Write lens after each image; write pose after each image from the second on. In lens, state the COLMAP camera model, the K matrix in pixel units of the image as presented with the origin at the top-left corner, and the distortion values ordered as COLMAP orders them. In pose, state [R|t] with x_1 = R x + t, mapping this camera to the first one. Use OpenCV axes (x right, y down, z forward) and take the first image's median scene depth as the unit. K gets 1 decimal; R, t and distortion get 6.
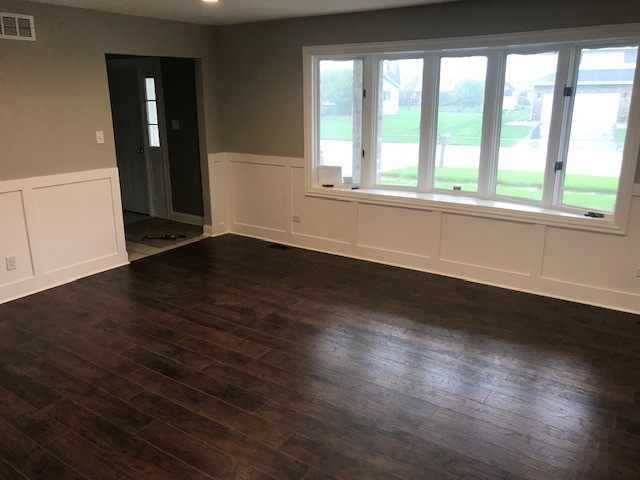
lens RADIAL K [[528.7, 0, 319.9], [0, 528.7, 239.2], [0, 0, 1]] dist [0.041767, -0.066824]
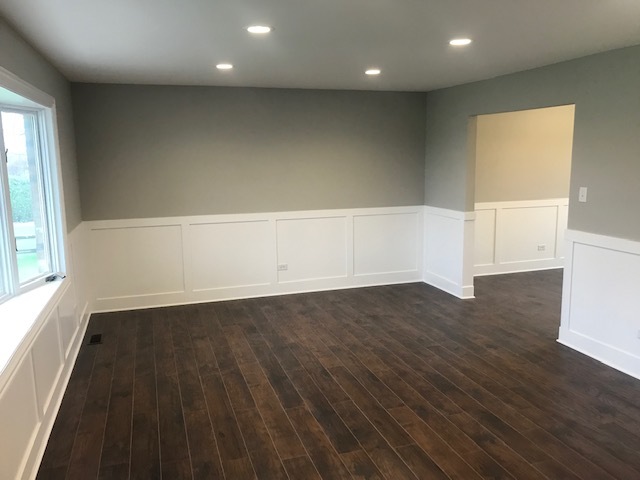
lens RADIAL K [[528.7, 0, 320.6], [0, 528.7, 240.0], [0, 0, 1]] dist [0.041767, -0.066824]
pose [[-0.798429, -0.084970, 0.596063, -0.571354], [0.173013, 0.915860, 0.362309, -0.468188], [-0.576696, 0.392404, -0.716548, 1.710004]]
